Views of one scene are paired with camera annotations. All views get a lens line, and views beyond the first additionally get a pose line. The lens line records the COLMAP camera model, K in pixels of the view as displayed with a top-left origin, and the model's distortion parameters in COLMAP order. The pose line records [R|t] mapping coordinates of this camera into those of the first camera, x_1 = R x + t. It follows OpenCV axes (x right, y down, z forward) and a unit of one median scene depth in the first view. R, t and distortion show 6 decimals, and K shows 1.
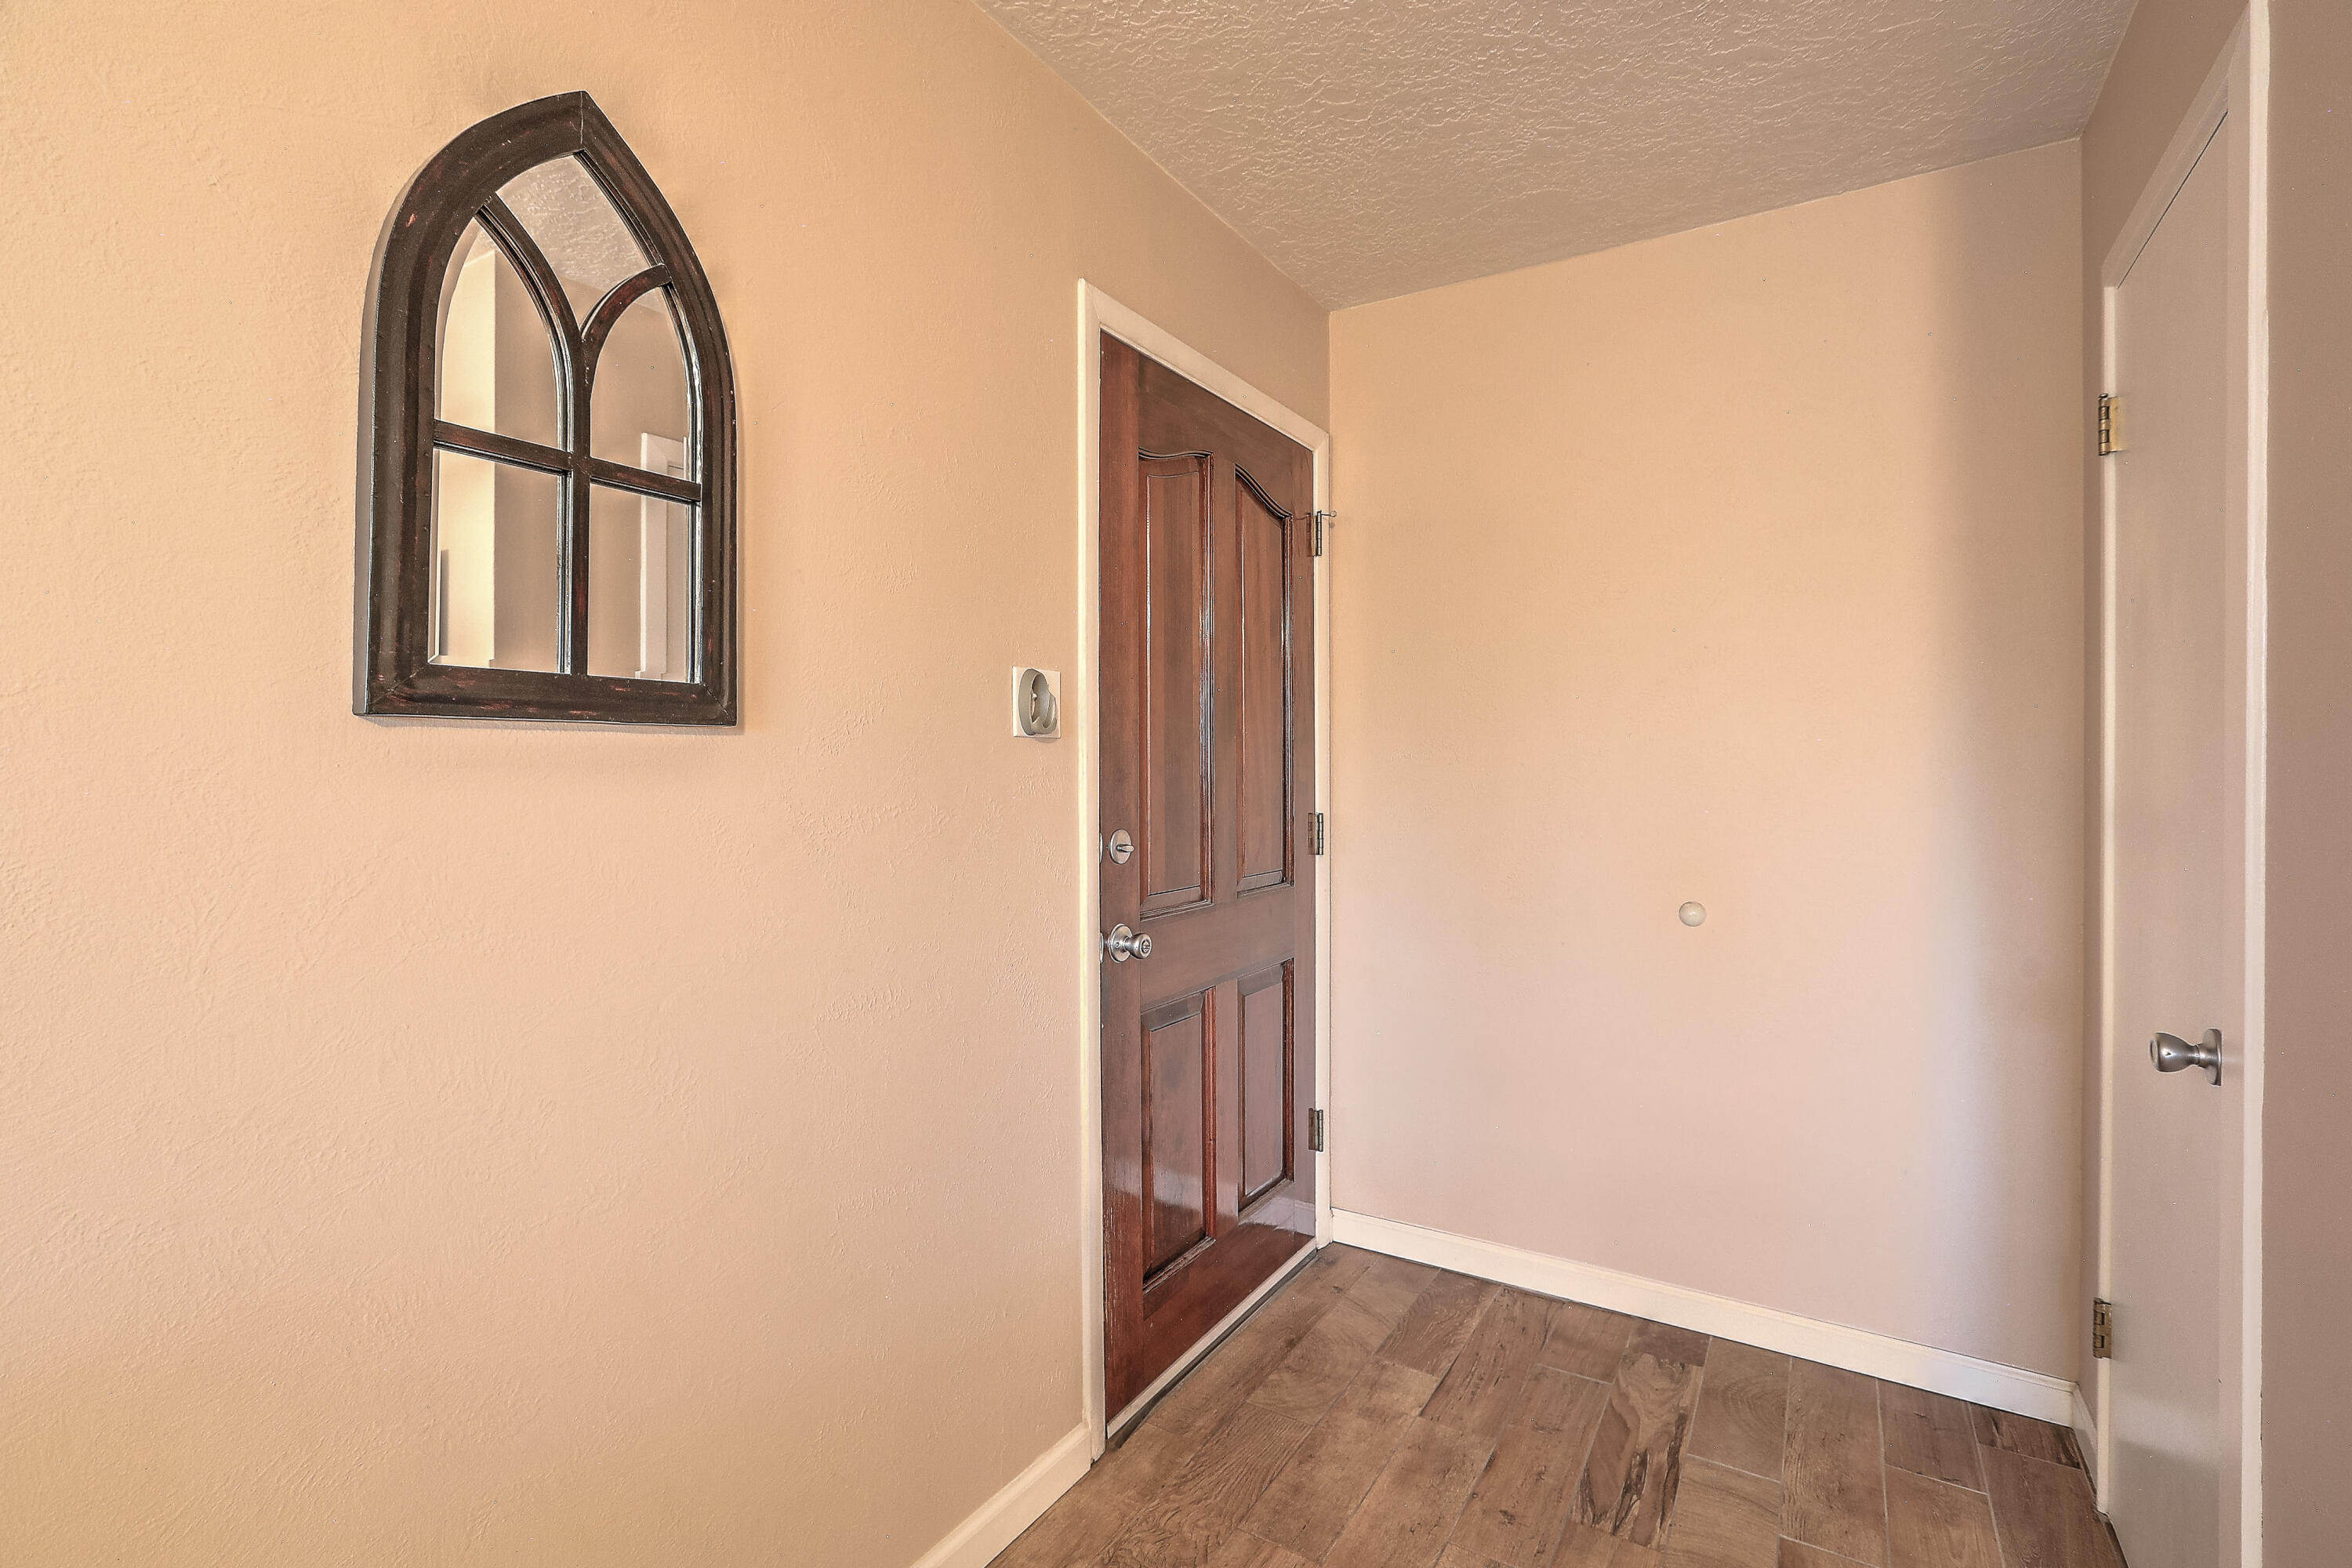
lens RADIAL K [[1074.9, 0, 1154.8], [0, 1074.9, 783.8], [0, 0, 1]] dist [-0.044861, 0.025868]
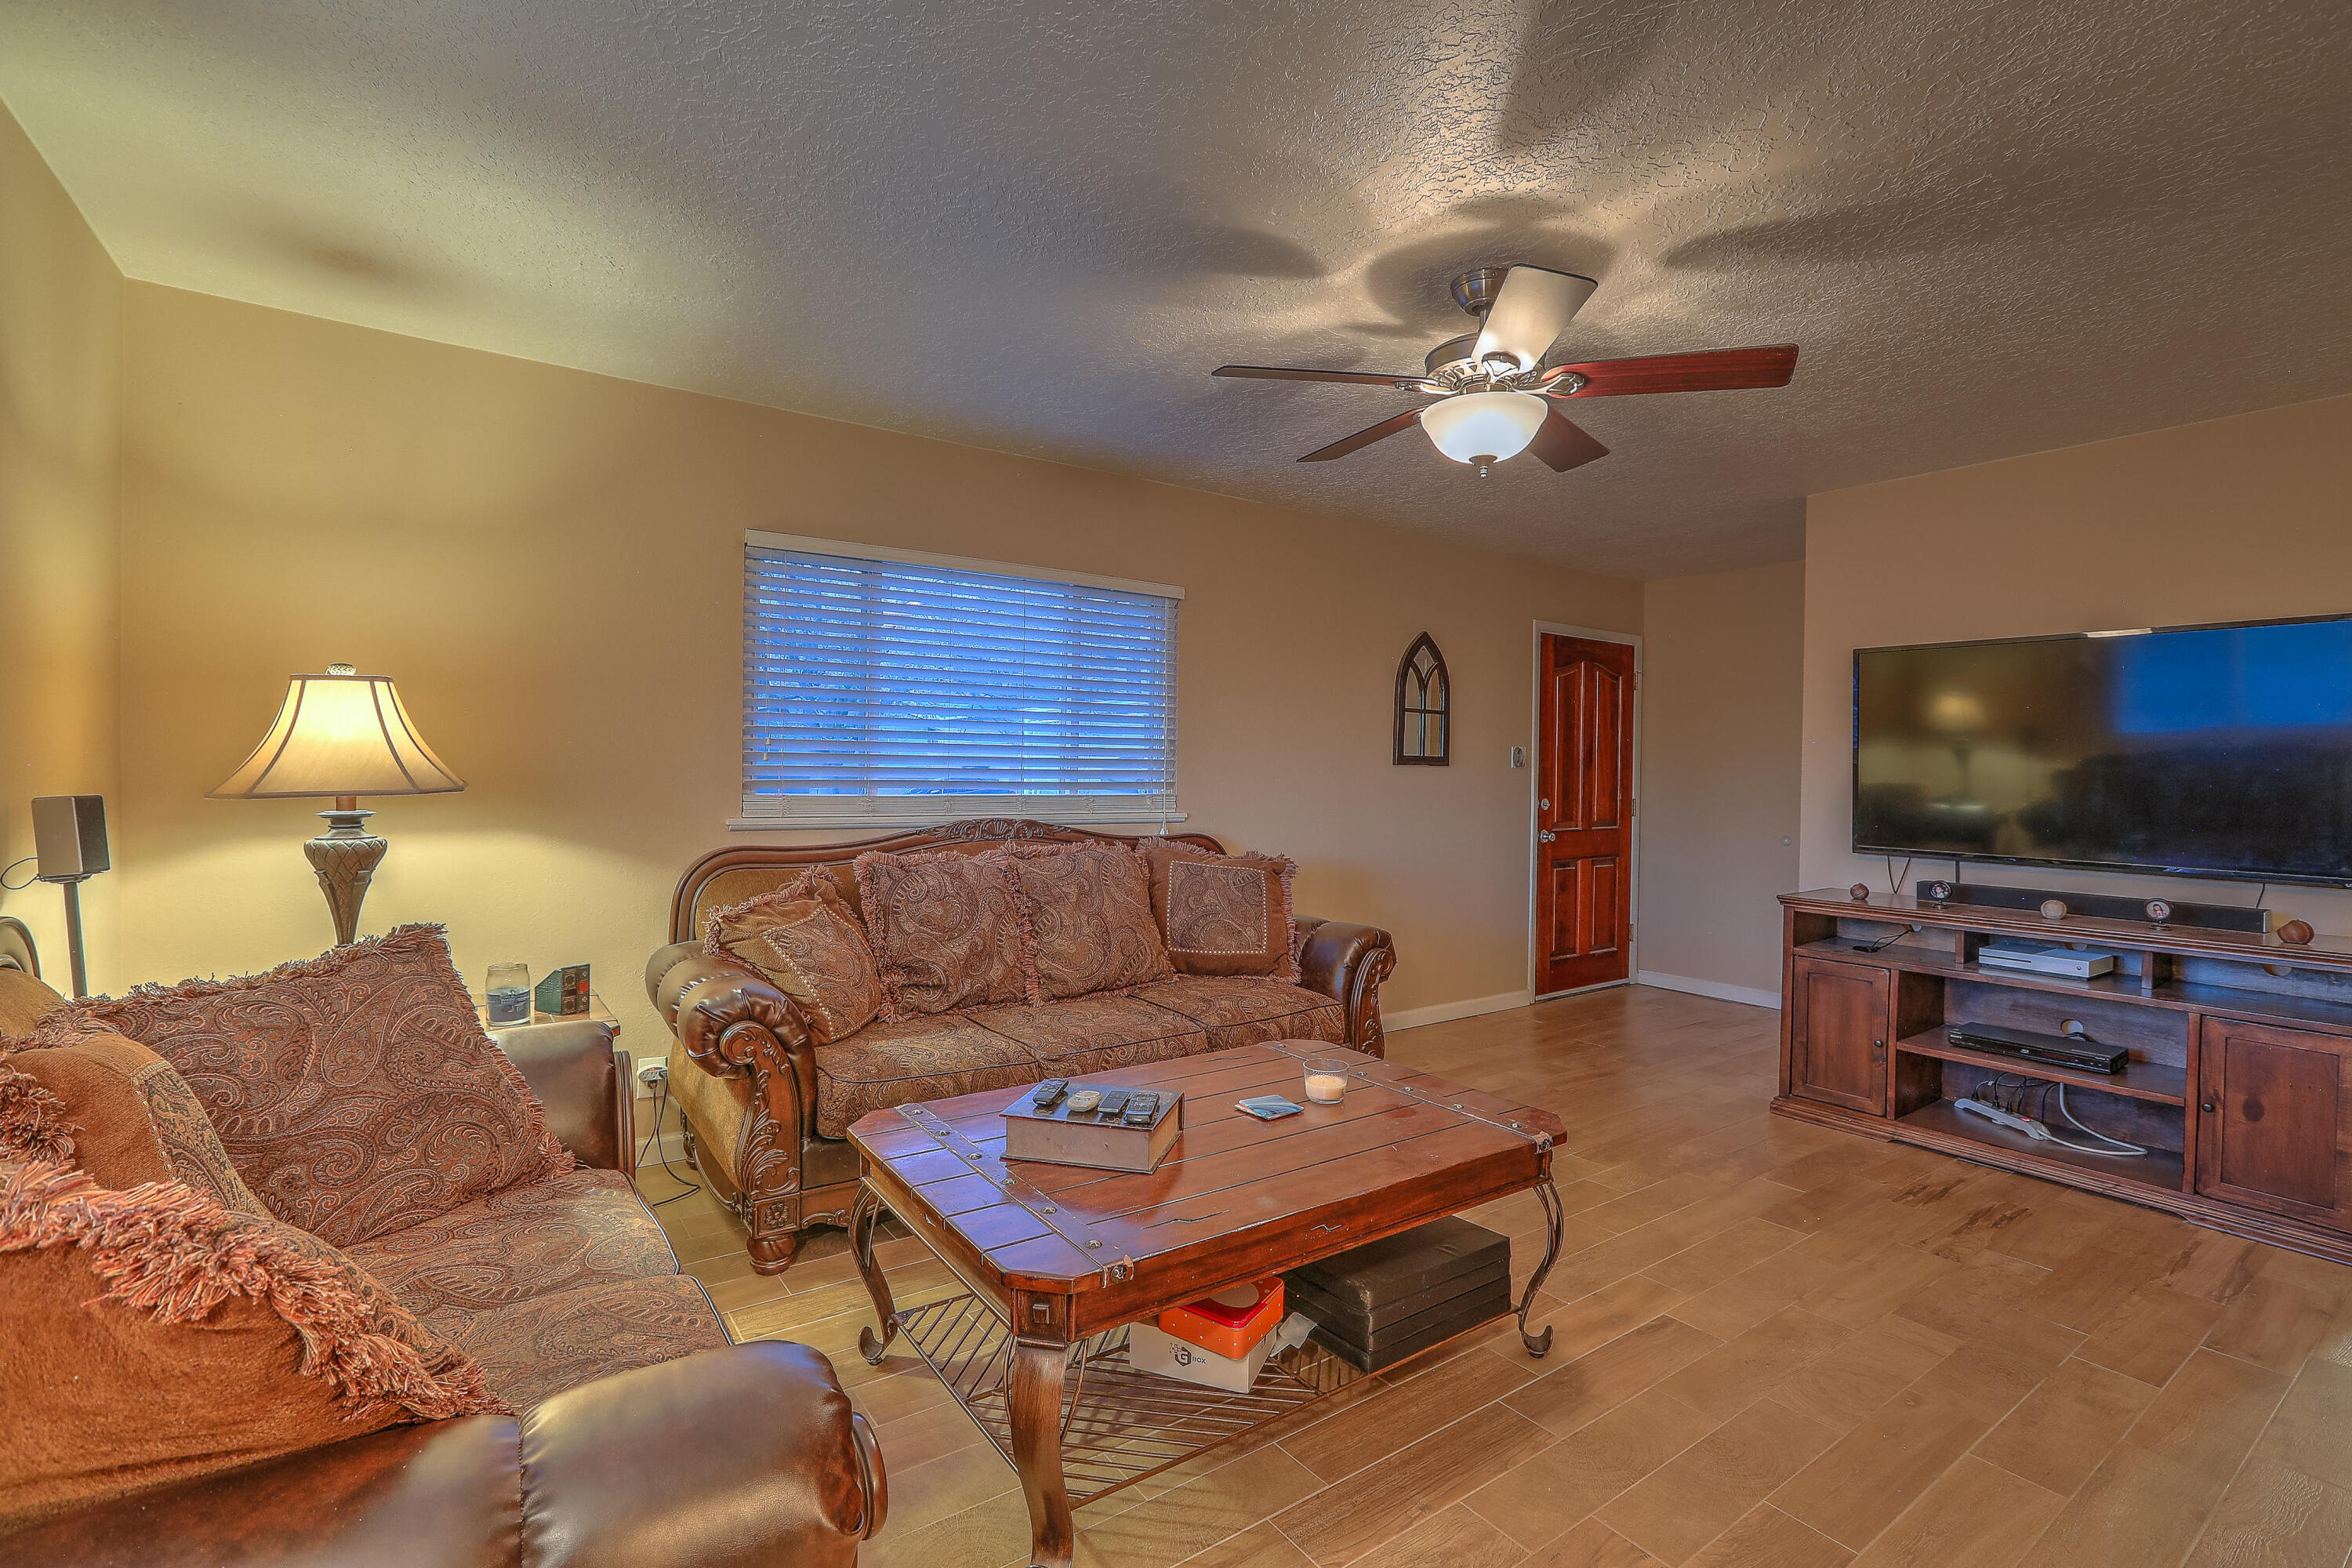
lens RADIAL K [[1053.5, 0, 1177.5], [0, 1053.5, 782.1], [0, 0, 1]] dist [-0.050568, 0.023095]
pose [[0.928069, 0.017366, -0.372003, 0.173758], [-0.021099, 0.999760, -0.005967, 0.061801], [0.371810, 0.013386, 0.928212, -3.534733]]
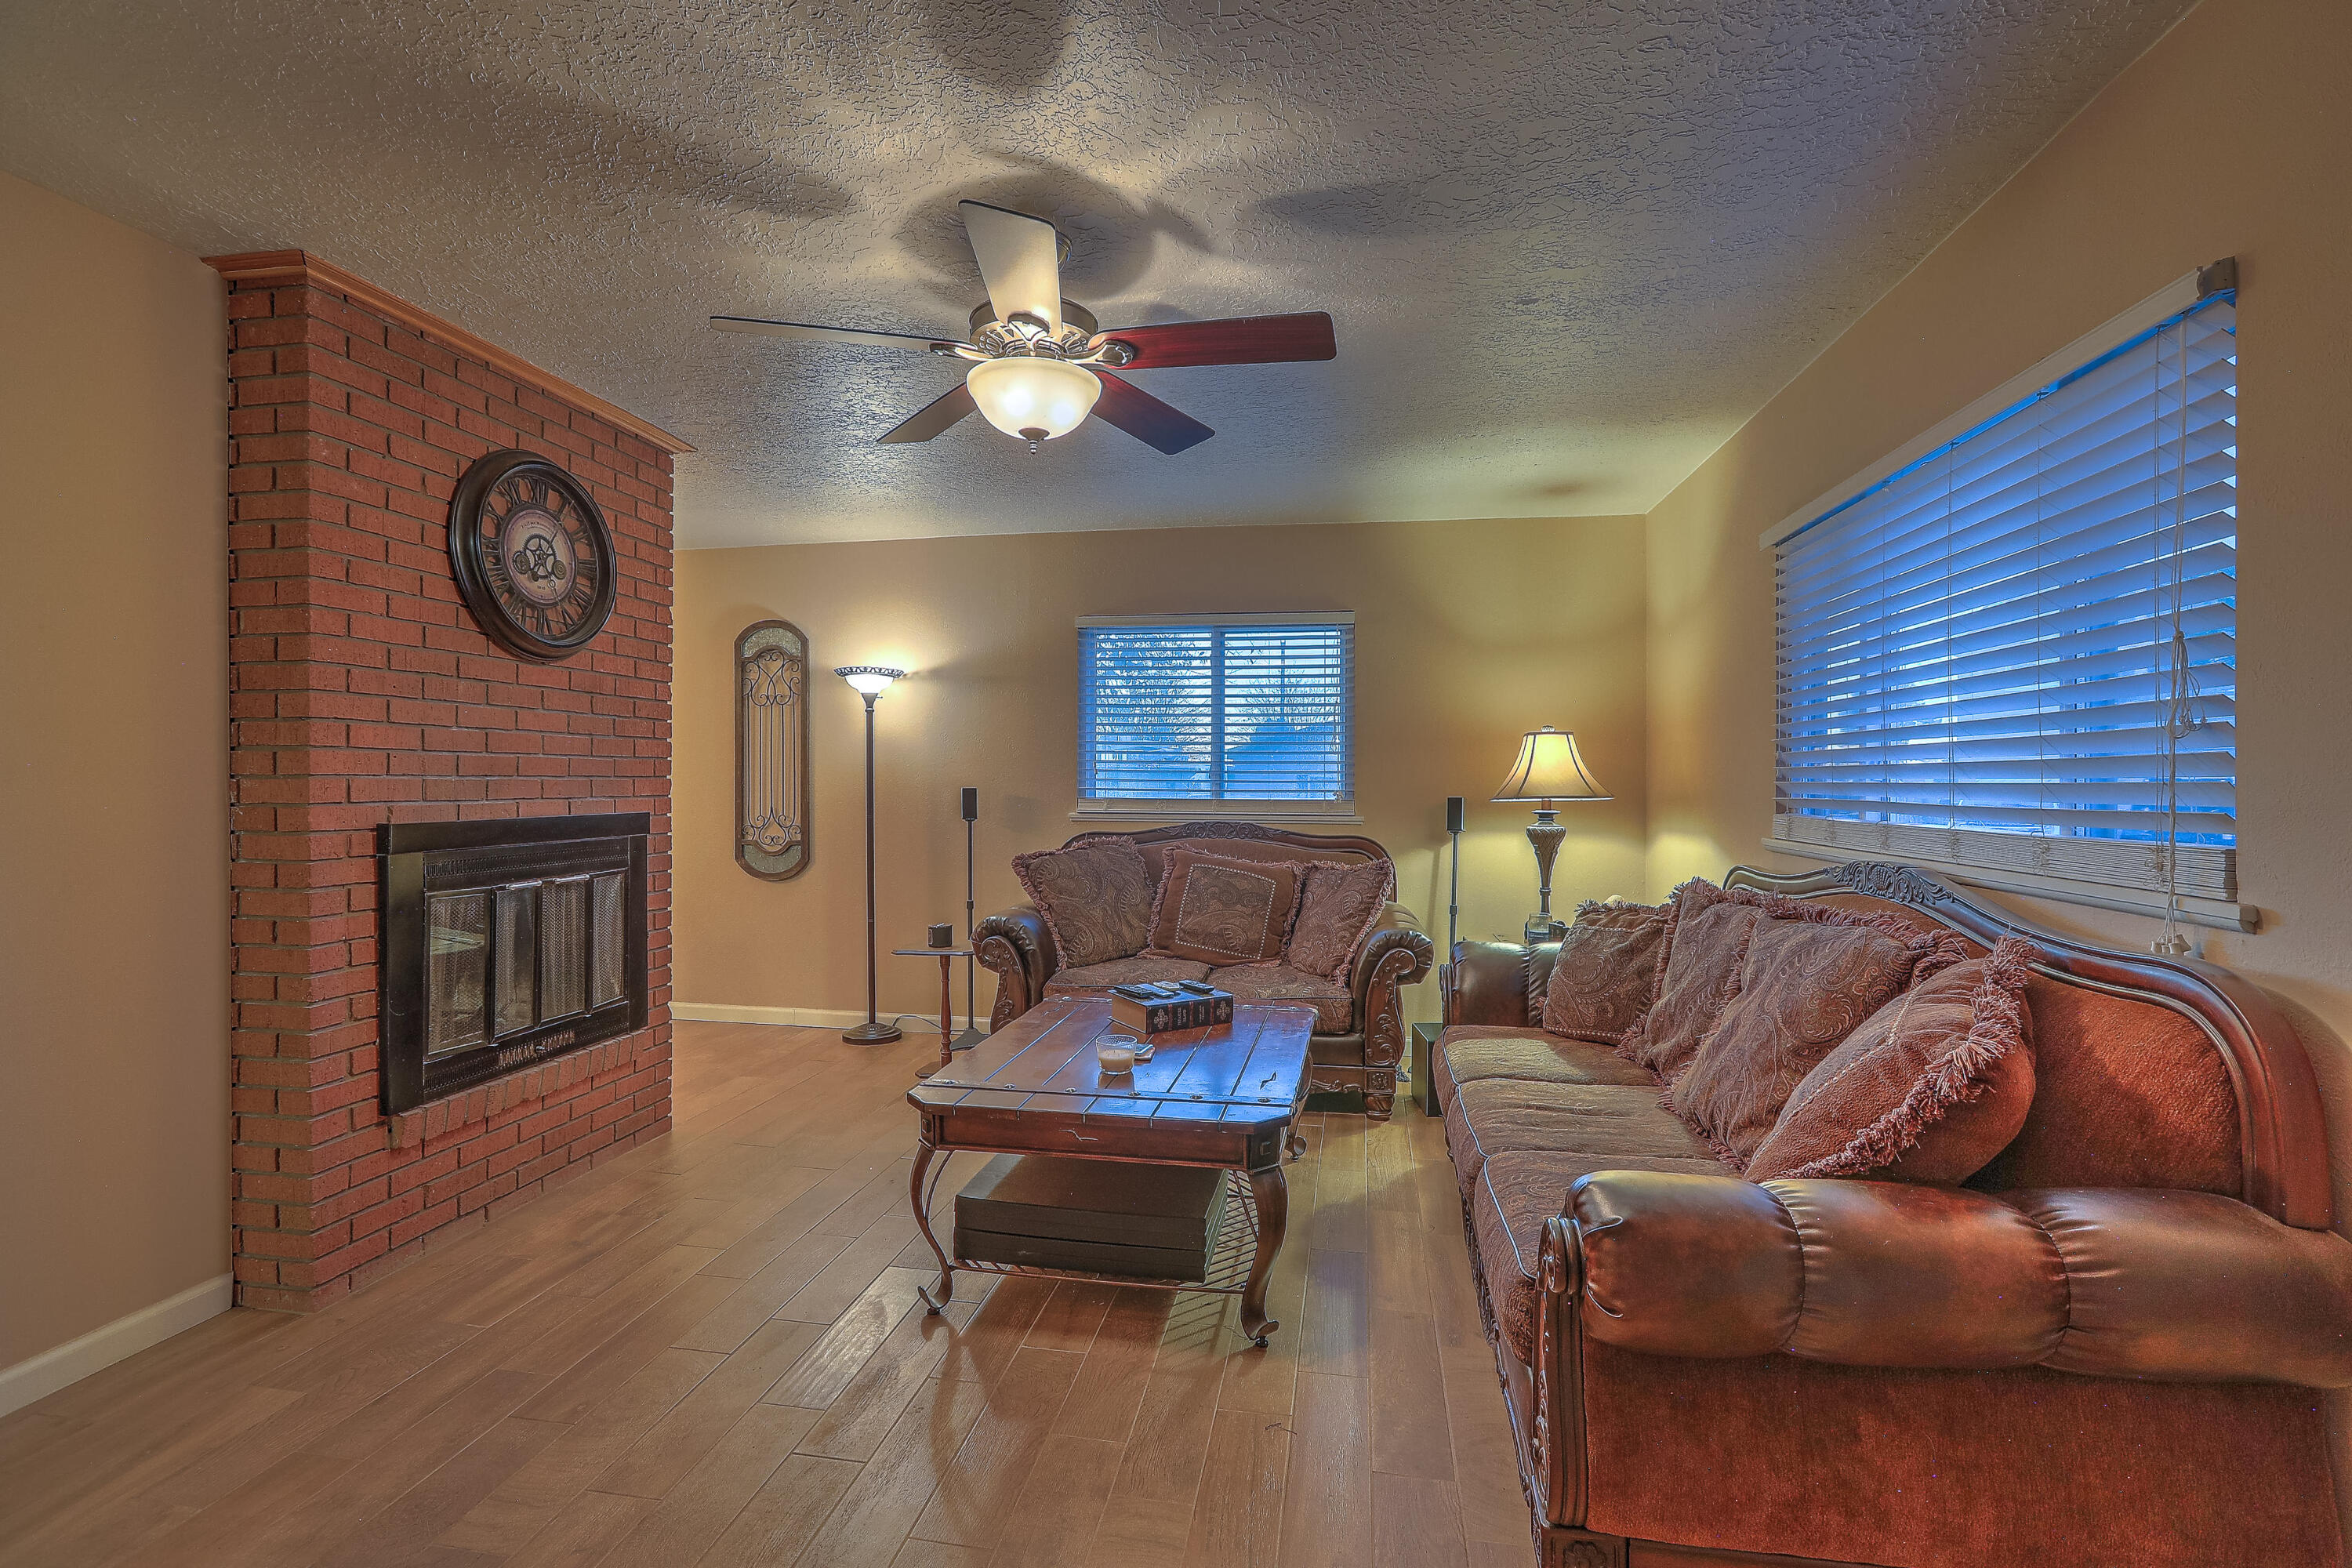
lens RADIAL K [[1053.5, 0, 1177.5], [0, 1053.5, 782.1], [0, 0, 1]] dist [-0.050568, 0.023095]
pose [[-0.915578, -0.002117, -0.402136, 0.484461], [-0.010673, 0.999762, 0.019038, -0.011032], [0.402000, 0.021723, -0.915382, 0.530742]]
